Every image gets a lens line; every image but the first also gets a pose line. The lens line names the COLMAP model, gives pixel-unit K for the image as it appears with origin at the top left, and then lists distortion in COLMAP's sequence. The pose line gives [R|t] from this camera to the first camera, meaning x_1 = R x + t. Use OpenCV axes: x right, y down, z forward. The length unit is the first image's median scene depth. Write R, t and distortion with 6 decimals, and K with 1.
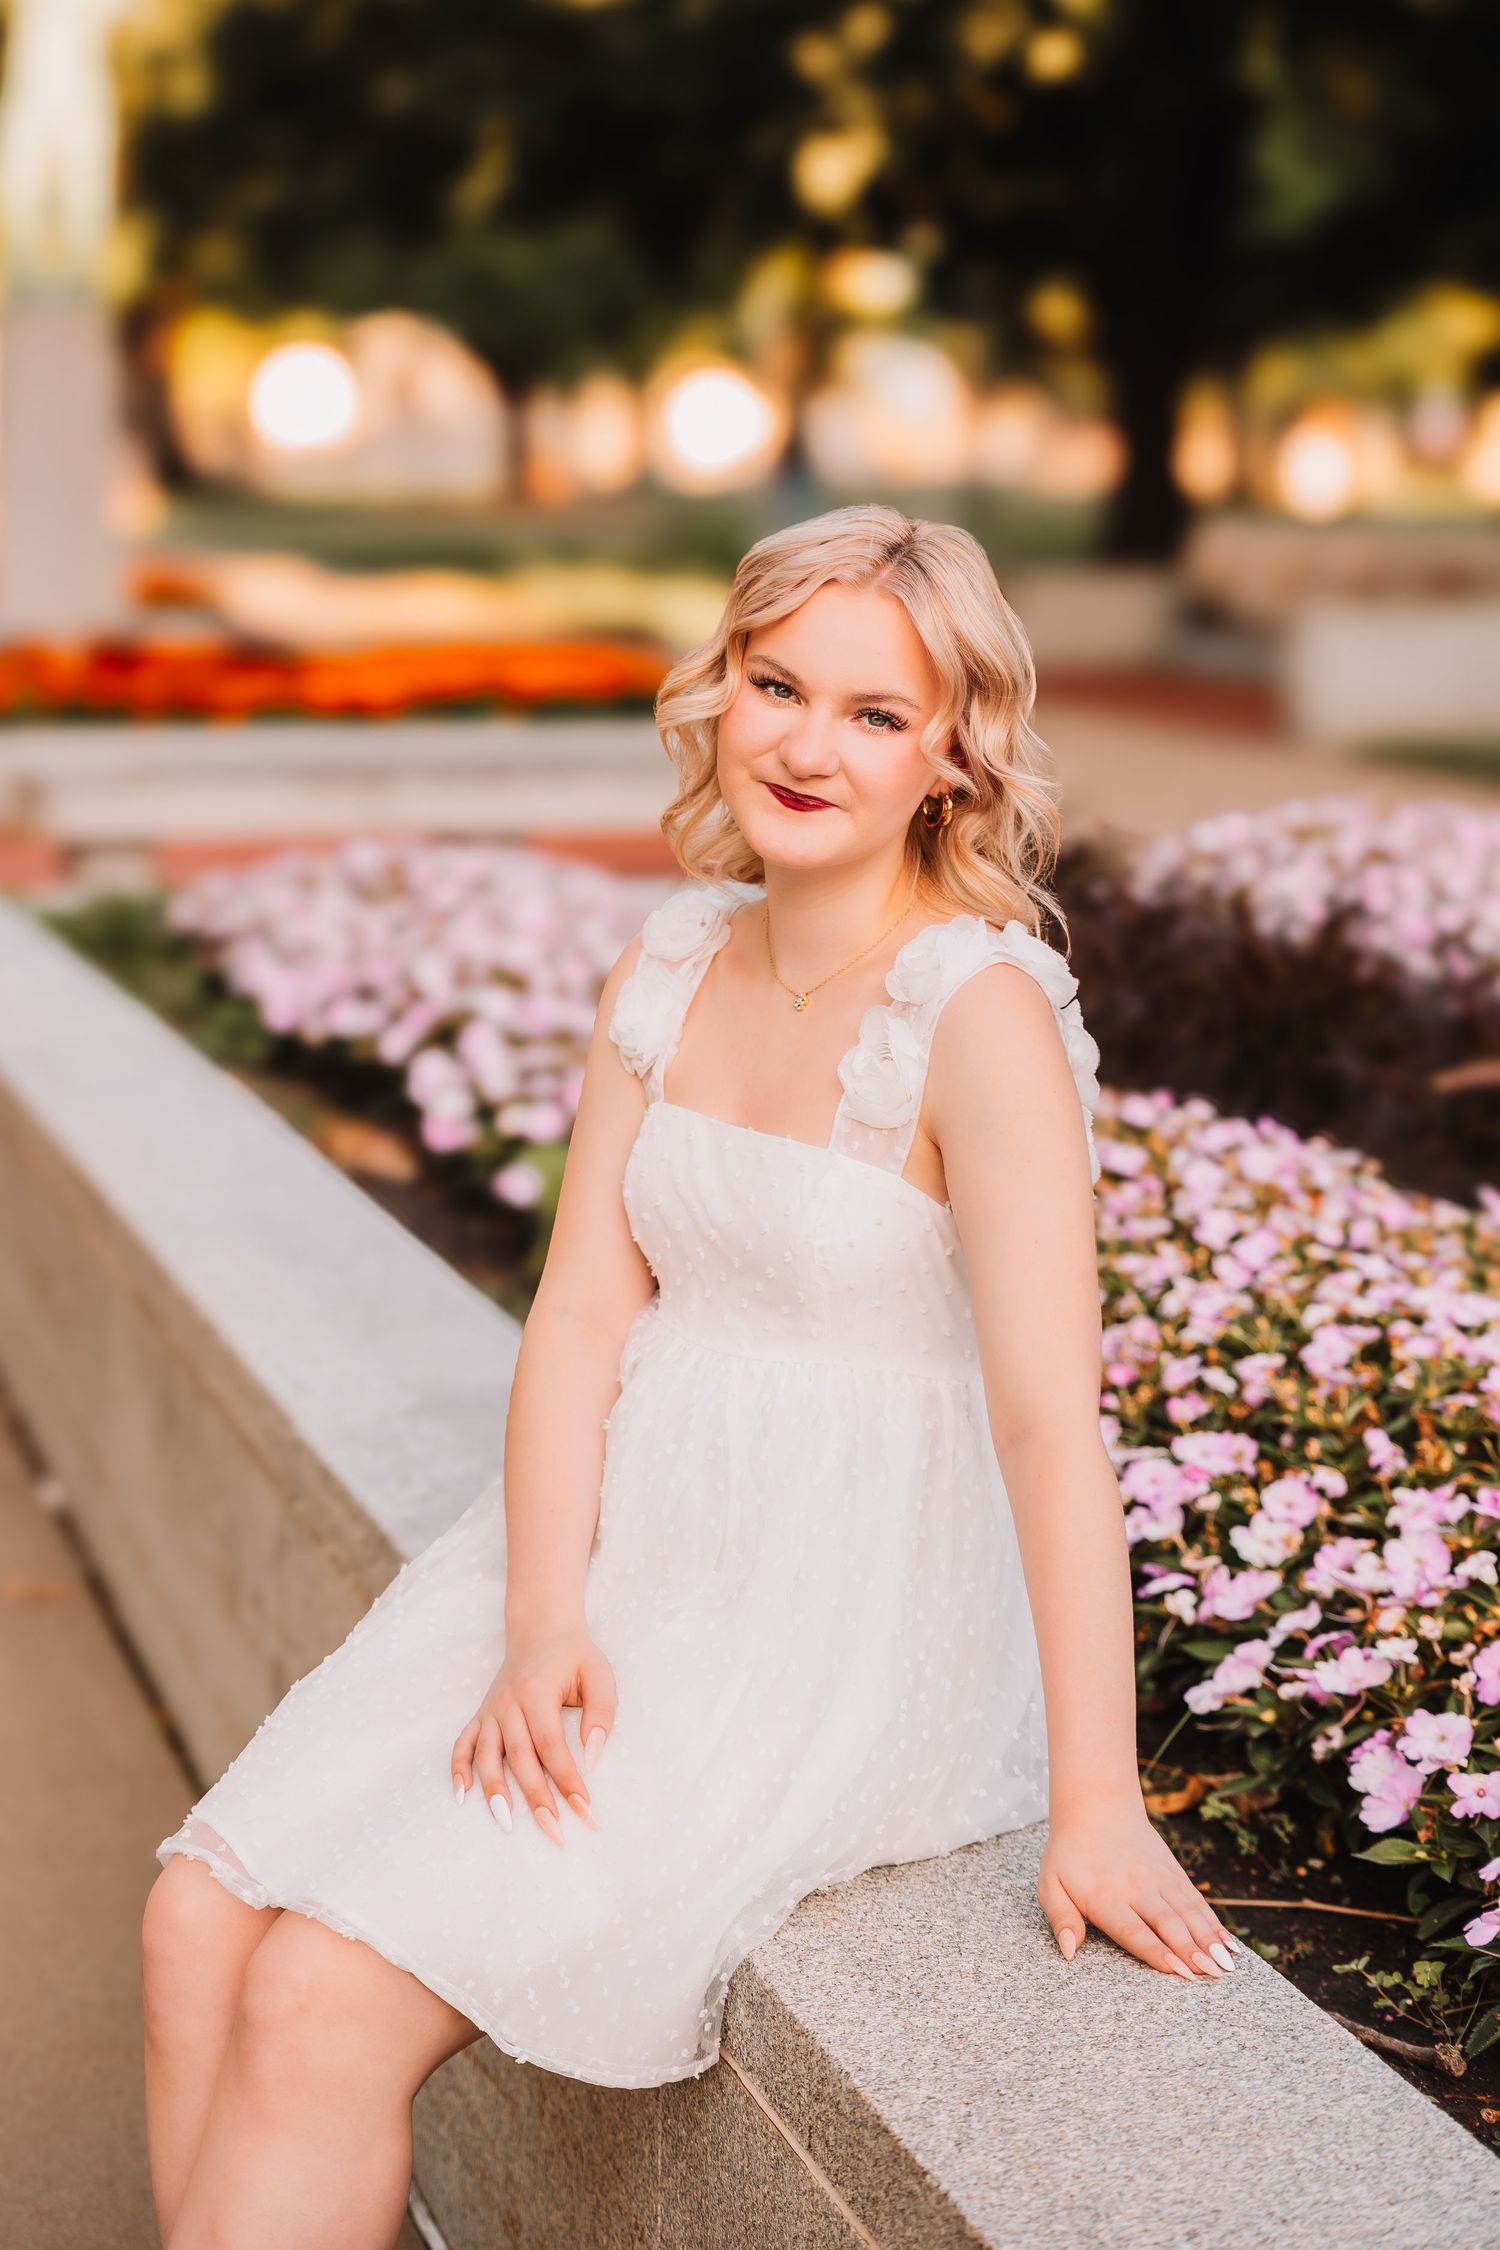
lens RADIAL K [[4986.9, 0, 750.0], [0, 4986.9, 1125.0], [0, 0, 1]] dist [0.247898, 0.163014]
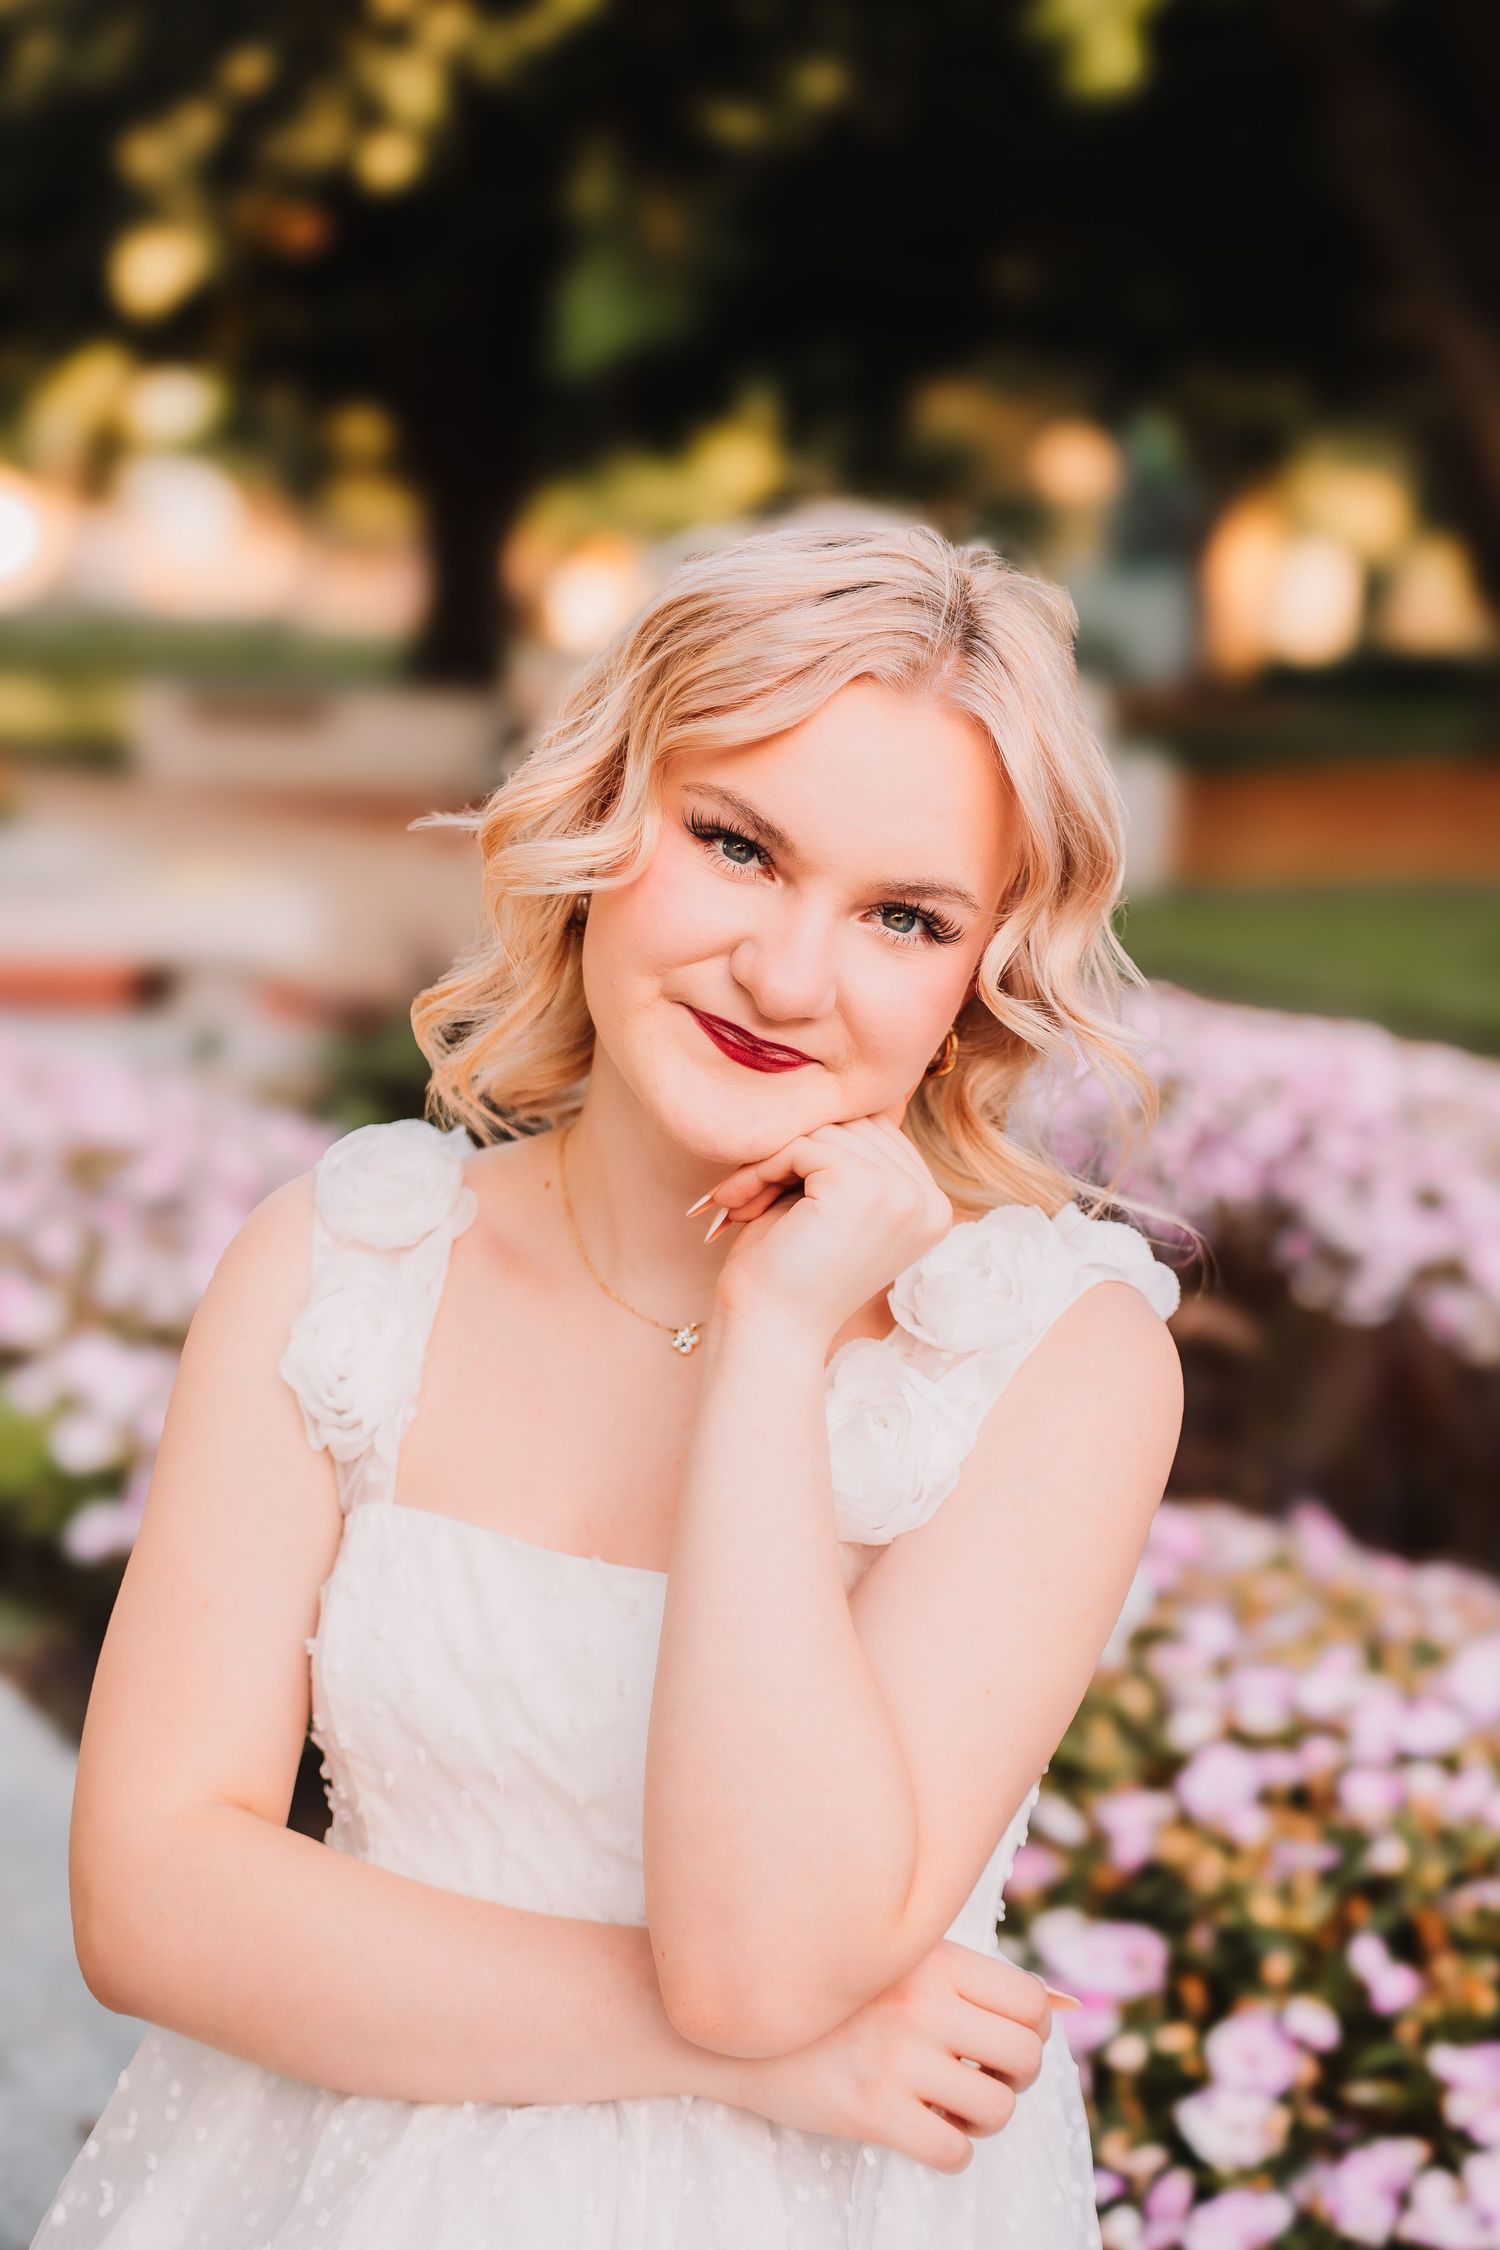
lens RADIAL K [[4986.9, 0, 750.0], [0, 4986.9, 1125.0], [0, 0, 1]] dist [0.247898, 0.163014]
pose [[0.989841, 0.009428, 0.141867, -0.055322], [-0.005795, 0.999645, -0.026000, -0.031181], [-0.142061, 0.024914, 0.989544, 0.332023]]
